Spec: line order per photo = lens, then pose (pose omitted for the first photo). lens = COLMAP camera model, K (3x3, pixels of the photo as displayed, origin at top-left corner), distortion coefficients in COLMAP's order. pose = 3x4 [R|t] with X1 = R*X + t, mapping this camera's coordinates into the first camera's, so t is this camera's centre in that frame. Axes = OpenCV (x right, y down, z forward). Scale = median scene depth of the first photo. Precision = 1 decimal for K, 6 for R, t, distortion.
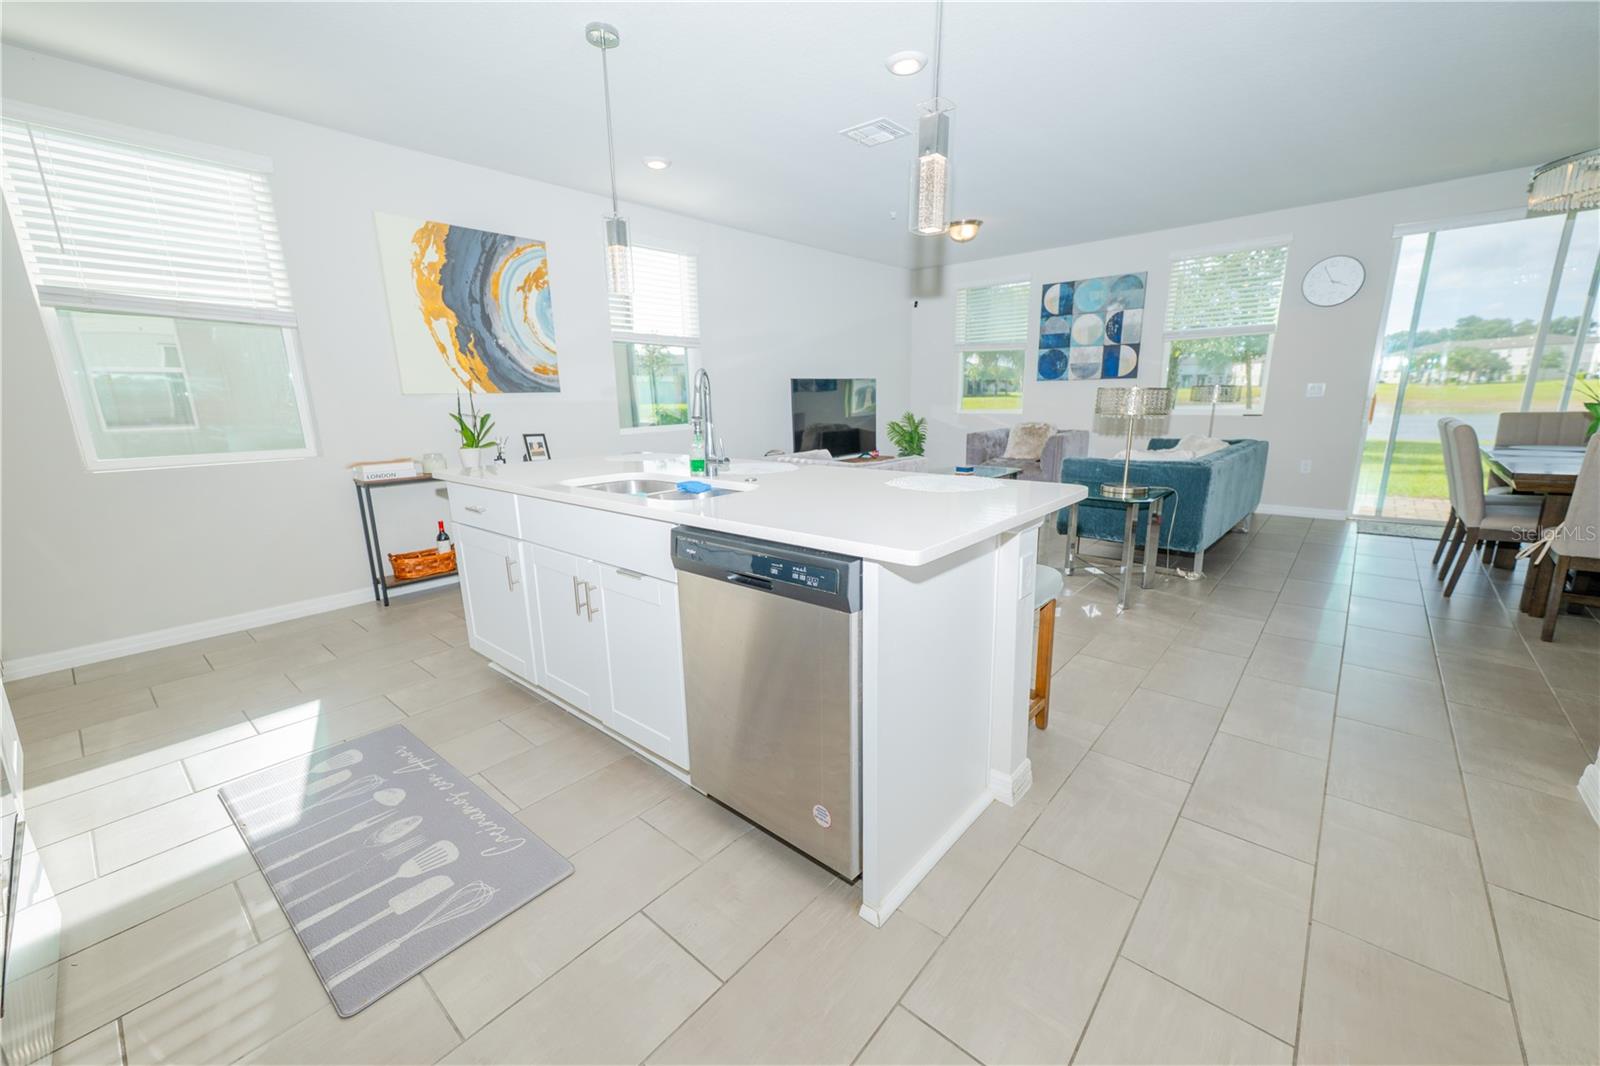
lens RADIAL K [[630.5, 0, 800.8], [0, 630.5, 534.3], [0, 0, 1]] dist [0.023568, 0.000276]
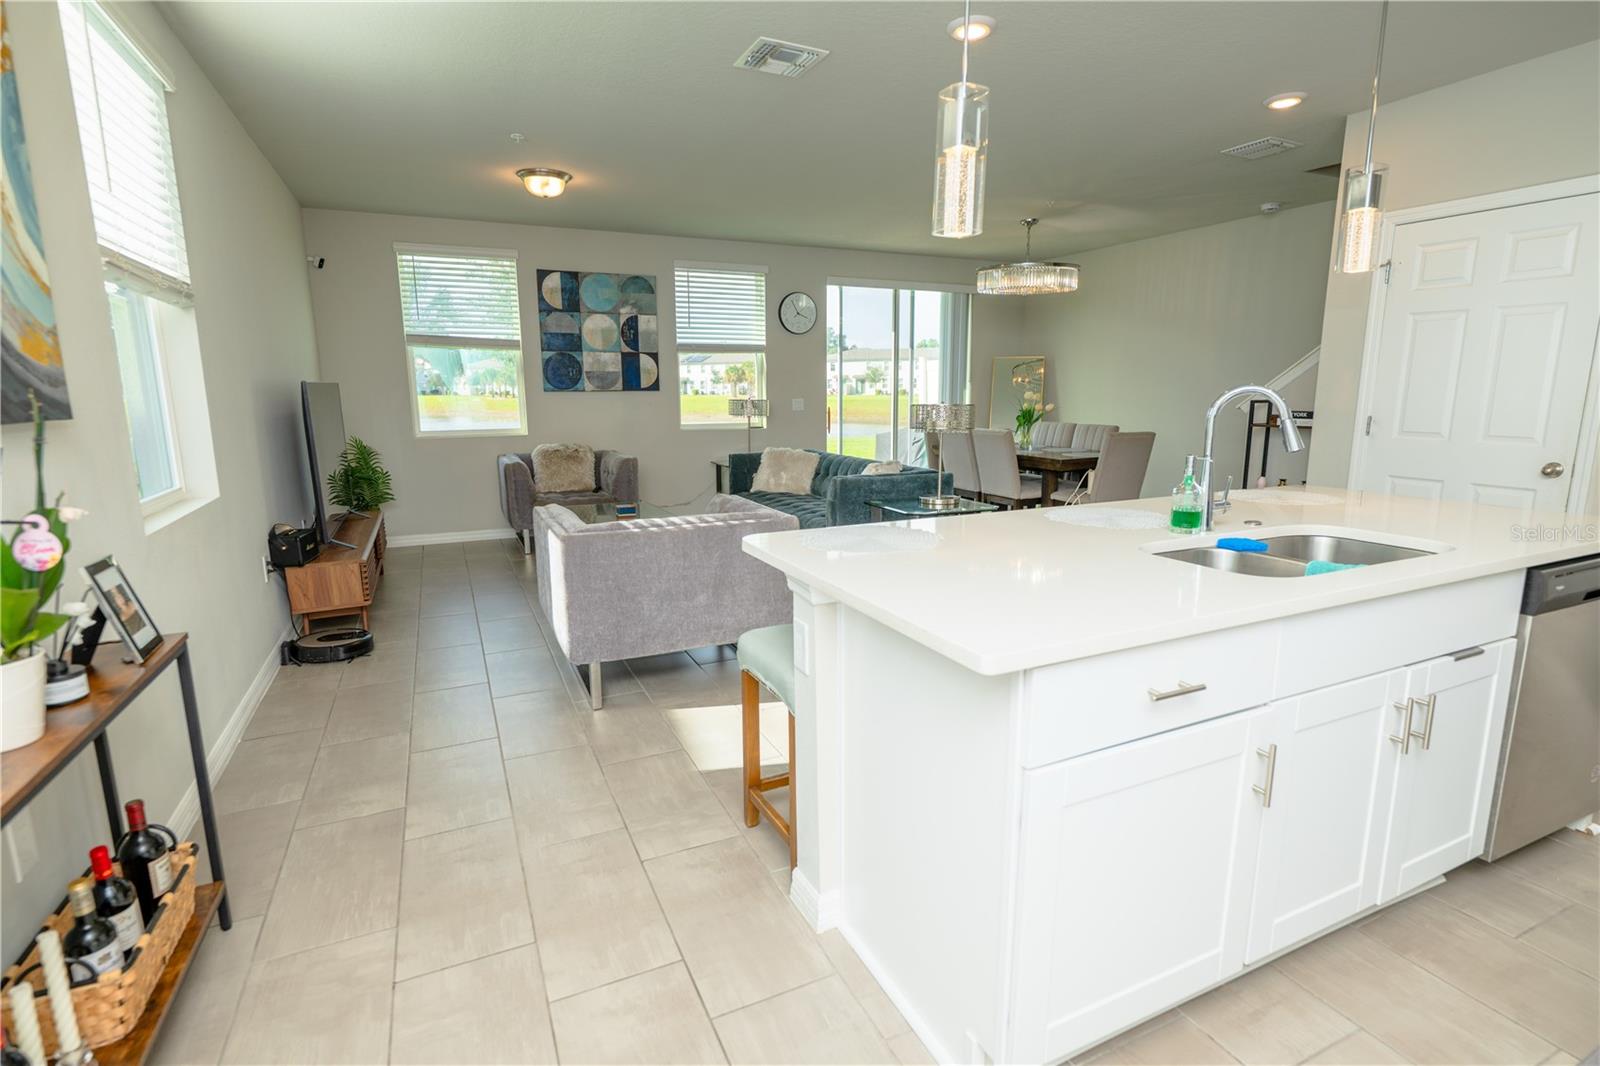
lens RADIAL K [[773.5, 0, 801.4], [0, 773.5, 535.1], [0, 0, 1]] dist [-0.000151, -0.000043]
pose [[0.411657, -0.156974, 0.897718, -0.402082], [0.201091, 0.976420, 0.078524, -0.088748], [-0.888876, 0.148198, 0.433517, 0.366327]]
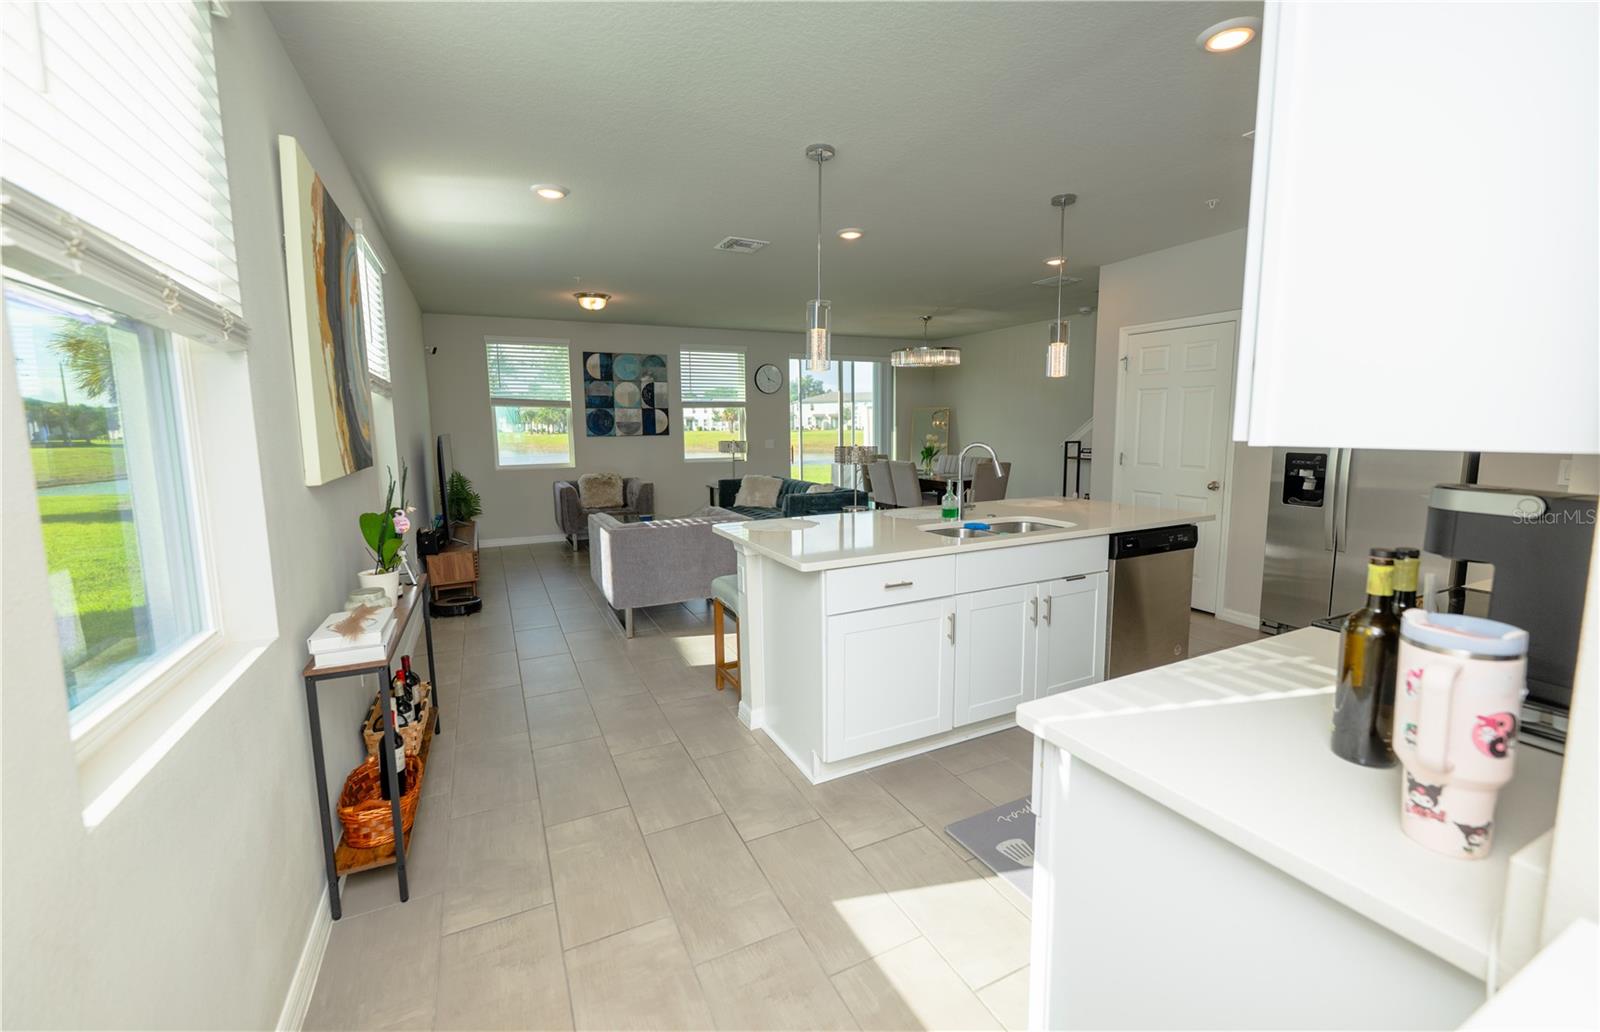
lens RADIAL K [[647.3, 0, 796.4], [0, 647.3, 507.0], [0, 0, 1]] dist [-0.000340, 0.000001]
pose [[0.399285, -0.105696, 0.910714, -0.549642], [0.209239, 0.977623, 0.021725, -0.078881], [-0.892631, 0.181882, 0.412466, 0.262778]]
